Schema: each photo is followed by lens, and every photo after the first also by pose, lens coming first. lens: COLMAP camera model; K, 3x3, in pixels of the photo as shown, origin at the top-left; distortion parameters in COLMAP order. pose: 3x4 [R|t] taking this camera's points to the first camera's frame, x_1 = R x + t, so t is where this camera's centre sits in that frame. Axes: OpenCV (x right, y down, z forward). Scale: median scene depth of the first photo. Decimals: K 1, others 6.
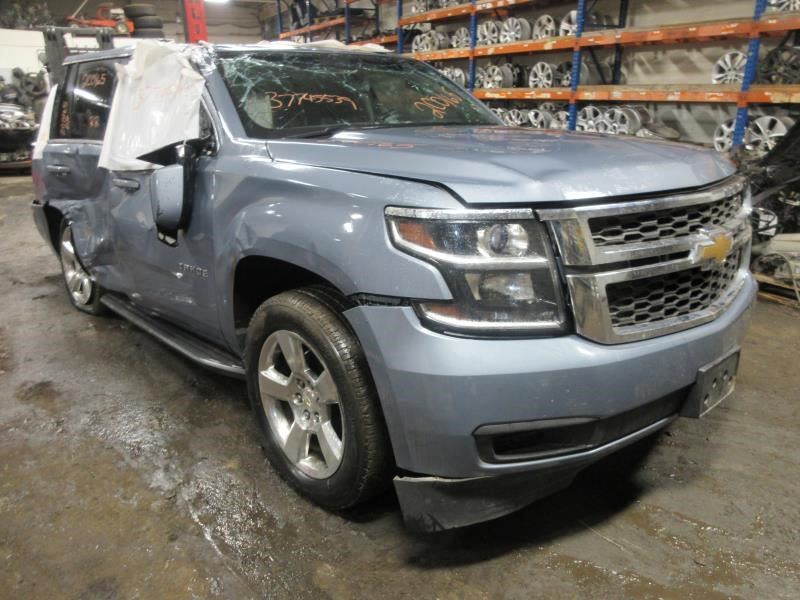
lens RADIAL K [[580.0, 0, 400.0], [0, 580.0, 300.0], [0, 0, 1]] dist [-0.017010, 0.005643]
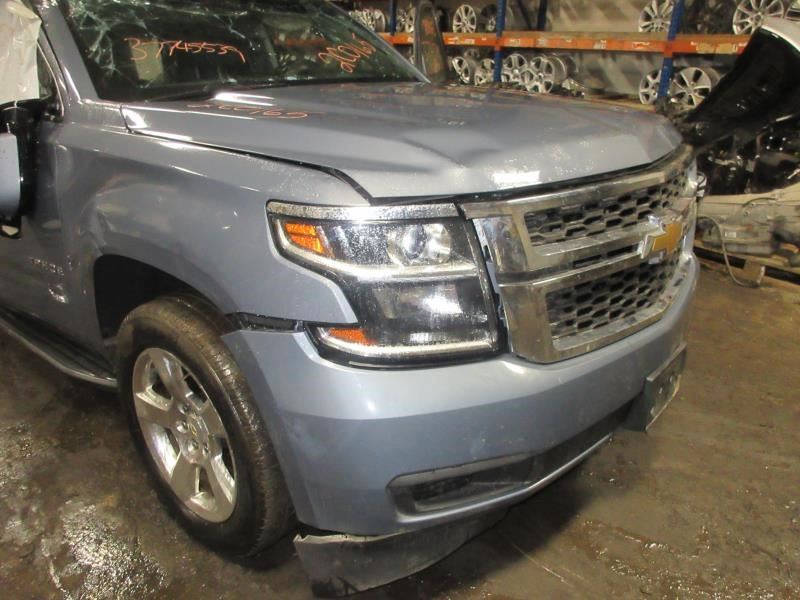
lens RADIAL K [[573.3, 0, 400.0], [0, 573.3, 300.0], [0, 0, 1]] dist [-0.003086, 0.003286]
pose [[0.992345, -0.036668, 0.117924, 0.041901], [0.025908, 0.995466, 0.091520, -0.074429], [-0.120745, -0.087764, 0.988796, 0.168512]]
